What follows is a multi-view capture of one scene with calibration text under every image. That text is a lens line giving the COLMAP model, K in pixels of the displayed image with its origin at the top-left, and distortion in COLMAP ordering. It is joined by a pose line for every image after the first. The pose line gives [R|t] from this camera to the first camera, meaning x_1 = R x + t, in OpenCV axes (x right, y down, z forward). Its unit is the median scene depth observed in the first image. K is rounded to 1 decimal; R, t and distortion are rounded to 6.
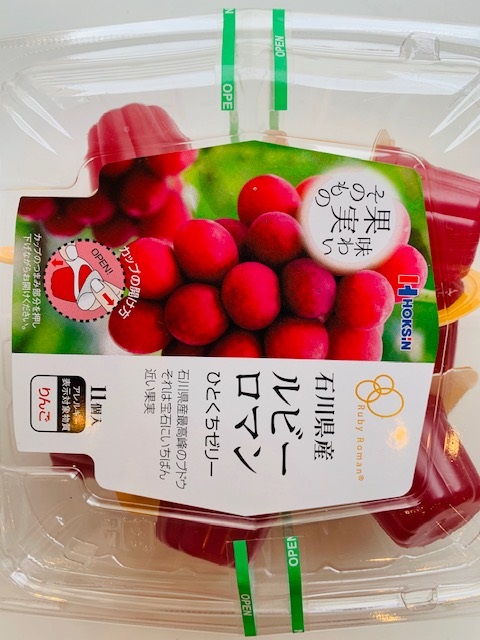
lens RADIAL K [[484.9, 0, 240.4], [0, 484.9, 326.1], [0, 0, 1]] dist [-0.010498, -0.001414]
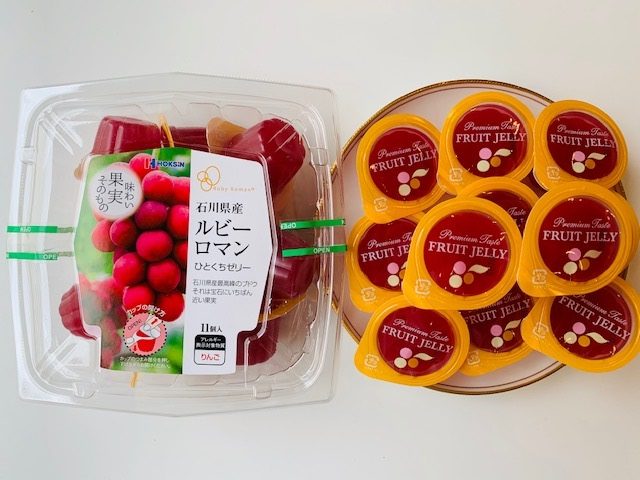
lens RADIAL K [[484.9, 0, 324.9], [0, 484.9, 239.7], [0, 0, 1]] dist [-0.010498, -0.001414]
pose [[0.012598, -0.999633, 0.023993, 0.009153], [0.999728, 0.012121, -0.019929, 0.637702], [0.019631, 0.024238, 0.999513, -0.875558]]
